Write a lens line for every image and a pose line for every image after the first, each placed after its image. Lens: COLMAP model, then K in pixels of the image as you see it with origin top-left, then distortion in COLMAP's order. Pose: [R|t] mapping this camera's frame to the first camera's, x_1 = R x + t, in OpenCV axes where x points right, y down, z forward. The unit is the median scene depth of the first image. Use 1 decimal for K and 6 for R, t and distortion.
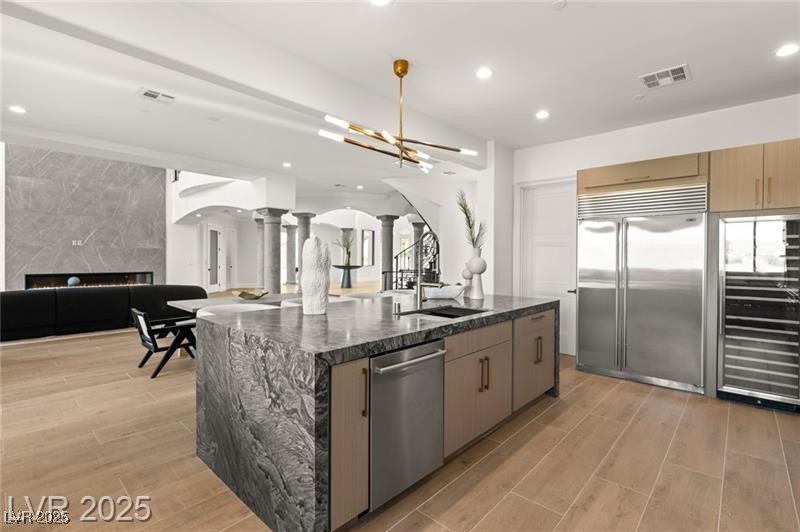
lens RADIAL K [[381.7, 0, 400.2], [0, 381.7, 263.2], [0, 0, 1]] dist [-0.005773, -0.000360]
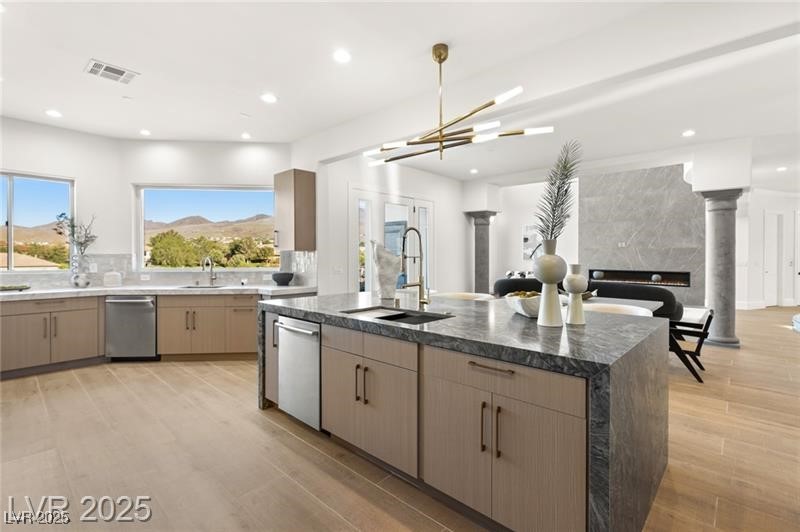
lens RADIAL K [[367.9, 0, 400.4], [0, 367.9, 260.8], [0, 0, 1]] dist [0.000383, -0.000058]
pose [[-0.004146, 0.009194, -0.999949, 0.322880], [-0.015279, 0.999840, 0.009257, -0.003125], [0.999875, 0.015317, -0.004005, 0.323783]]
